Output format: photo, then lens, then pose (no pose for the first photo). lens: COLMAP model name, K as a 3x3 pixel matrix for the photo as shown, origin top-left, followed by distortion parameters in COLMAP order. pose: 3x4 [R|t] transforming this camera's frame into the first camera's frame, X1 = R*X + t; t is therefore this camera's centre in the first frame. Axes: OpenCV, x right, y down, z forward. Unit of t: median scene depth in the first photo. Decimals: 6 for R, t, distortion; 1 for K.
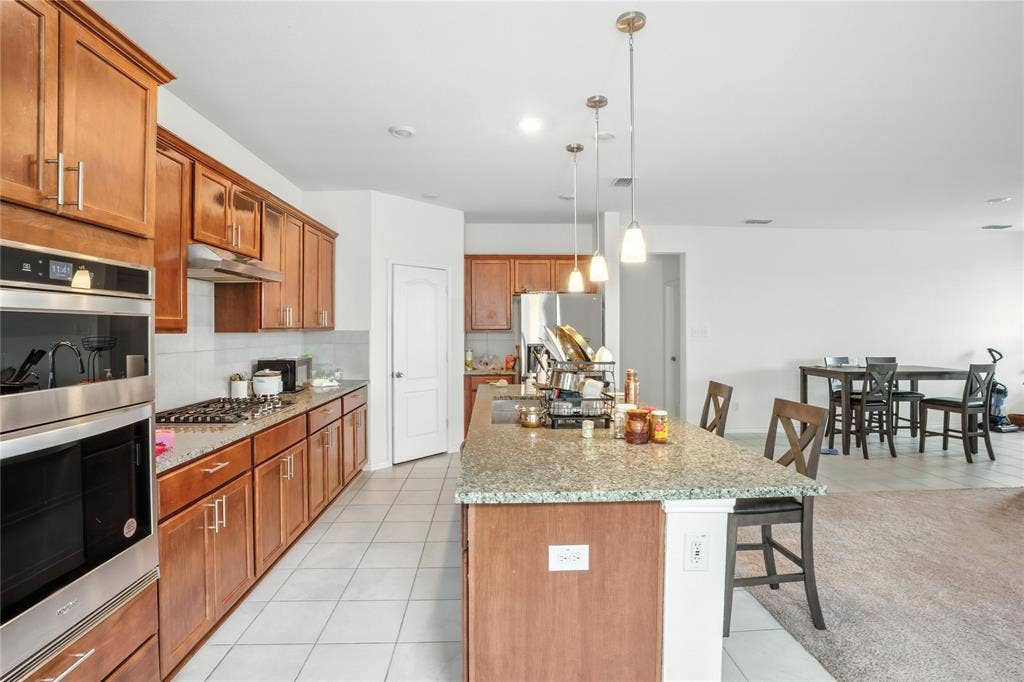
lens RADIAL K [[499.1, 0, 513.4], [0, 499.1, 328.5], [0, 0, 1]] dist [-0.065814, 0.023911]
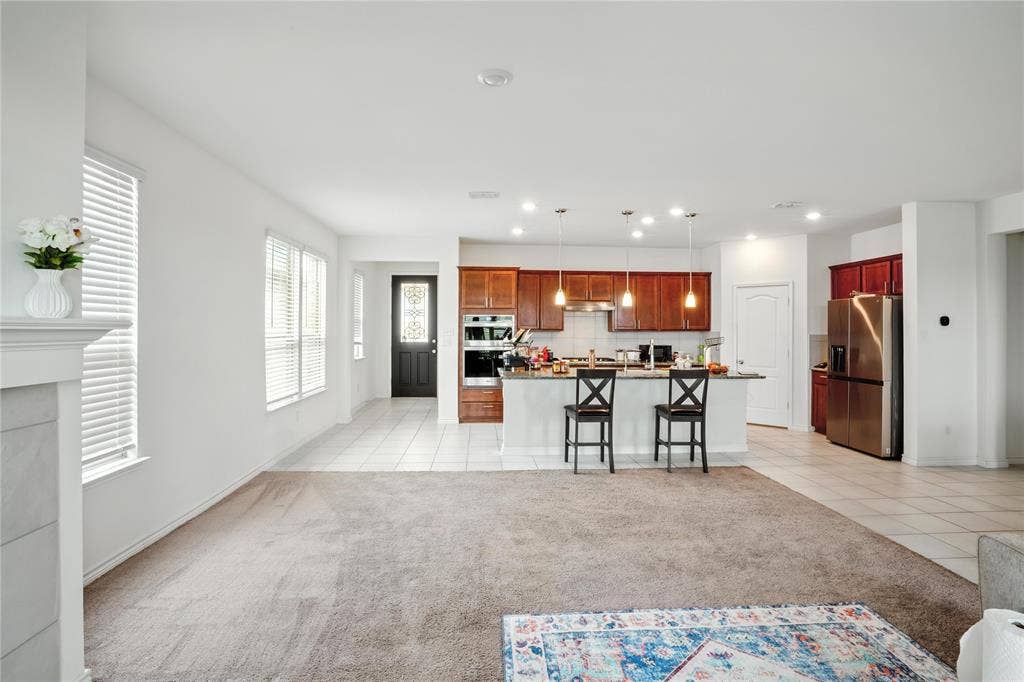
lens RADIAL K [[503.0, 0, 510.8], [0, 503.0, 326.0], [0, 0, 1]] dist [-0.066756, 0.025512]
pose [[0.011422, -0.004377, -0.999925, 1.294416], [-0.004801, 0.999979, -0.004432, -0.003659], [0.999923, 0.004851, 0.011400, 0.312303]]
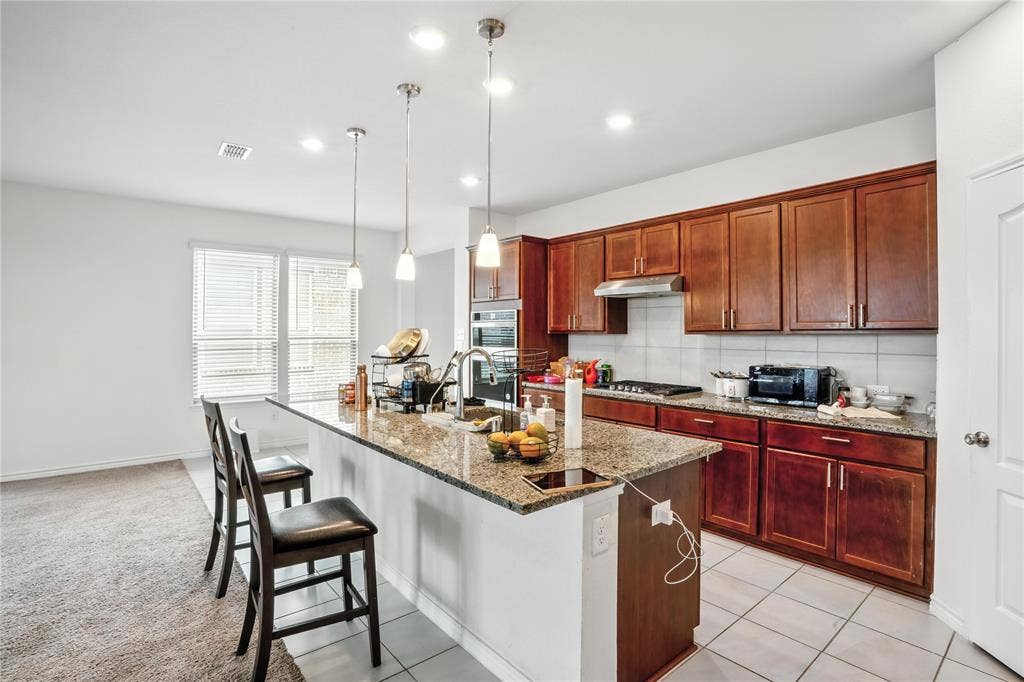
lens RADIAL K [[499.1, 0, 513.4], [0, 499.1, 328.5], [0, 0, 1]] dist [-0.065814, 0.023911]
pose [[-0.798675, -0.004326, -0.601746, 0.350242], [0.000145, 0.999973, -0.007381, 0.001852], [0.601762, -0.005982, -0.798653, 1.138679]]
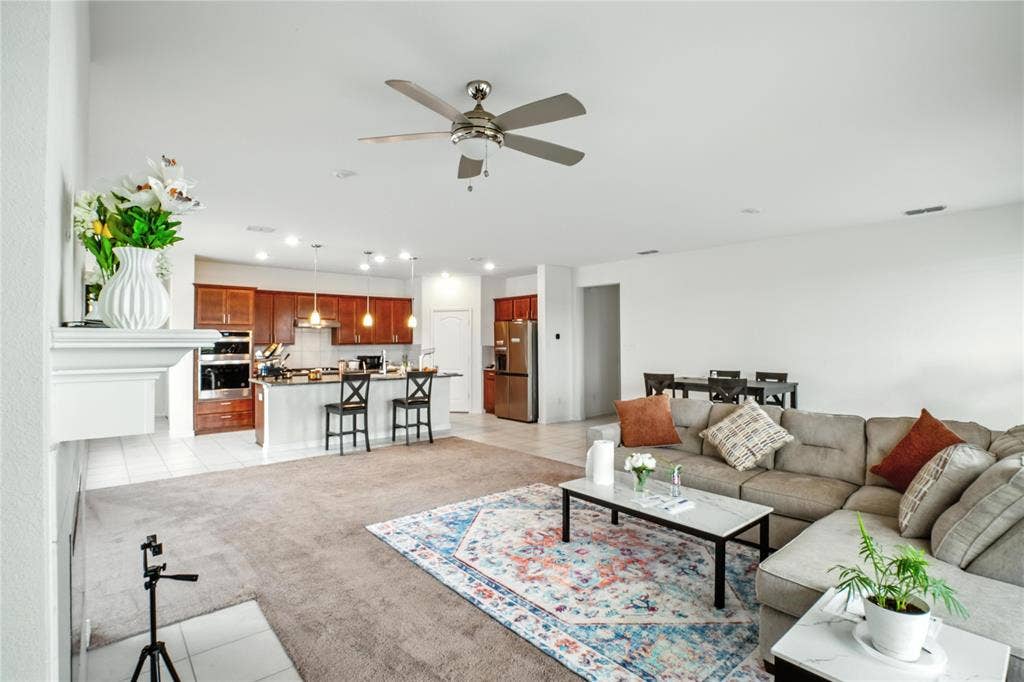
lens RADIAL K [[486.3, 0, 503.3], [0, 486.3, 333.3], [0, 0, 1]] dist [-0.066568, 0.000040]
pose [[0.615865, -0.016221, -0.787685, 1.528013], [0.004330, 0.999843, -0.017205, -0.004848], [0.787840, 0.007185, 0.615839, 0.018437]]
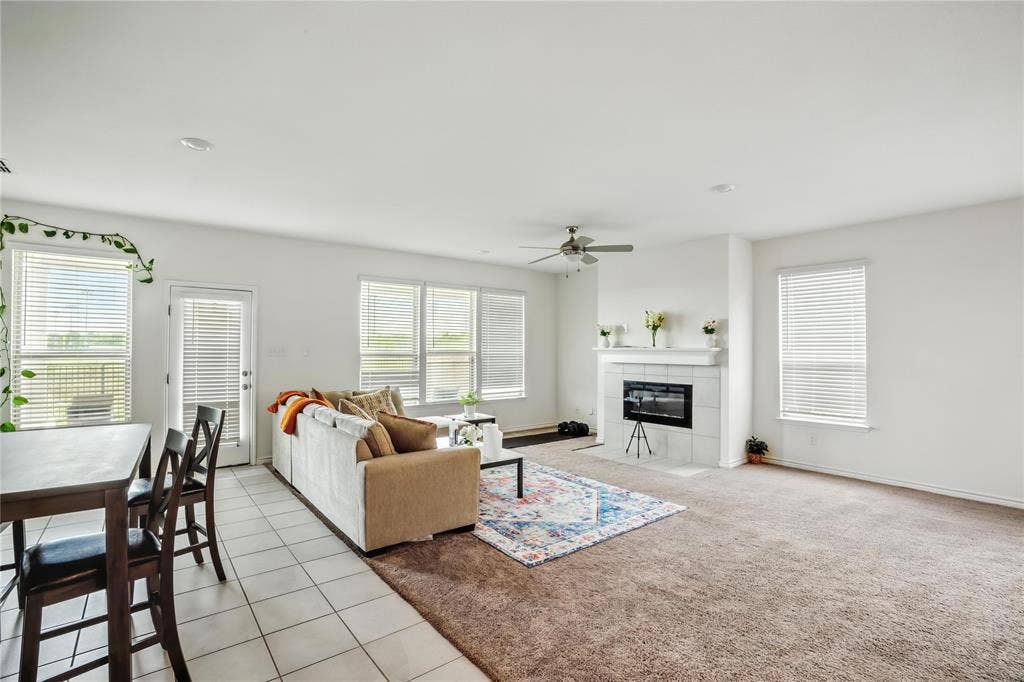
lens RADIAL K [[475.1, 0, 514.0], [0, 475.1, 343.1], [0, 0, 1]] dist [-0.061666, 0.022423]
pose [[-0.592166, 0.006824, 0.805787, 0.298699], [-0.005156, 0.999912, -0.012258, -0.002495], [-0.805800, -0.011414, -0.592078, 1.075211]]
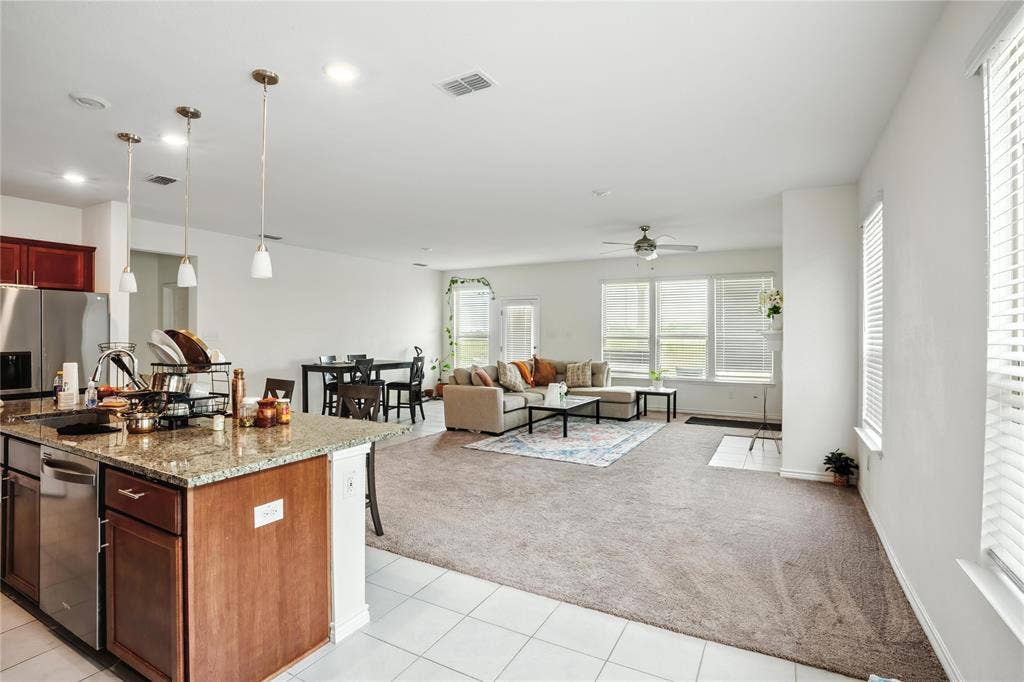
lens RADIAL K [[499.1, 0, 513.4], [0, 499.1, 328.5], [0, 0, 1]] dist [-0.065814, 0.023911]
pose [[0.517374, 0.008464, 0.855718, -0.215127], [-0.002382, 0.999961, -0.008450, -0.001066], [-0.855756, 0.002334, 0.517374, -0.065631]]
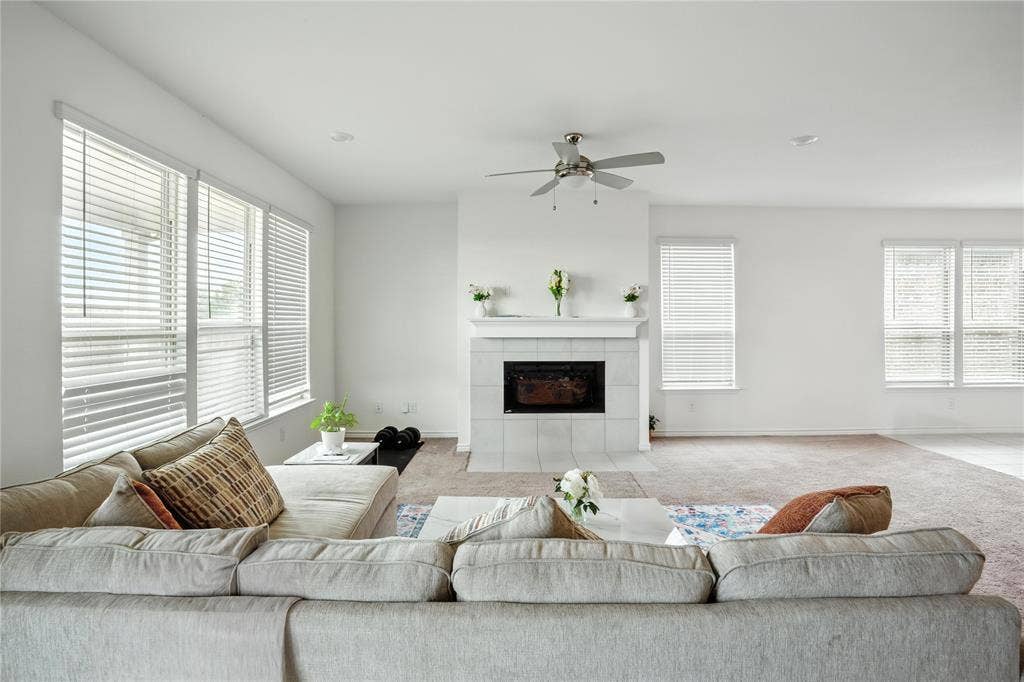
lens RADIAL K [[502.7, 0, 513.9], [0, 502.7, 321.6], [0, 0, 1]] dist [-0.073175, 0.024420]
pose [[-0.999448, -0.001366, 0.033199, 1.168893], [-0.001232, 0.999991, 0.004041, -0.002862], [-0.033204, 0.003998, -0.999441, 1.084736]]
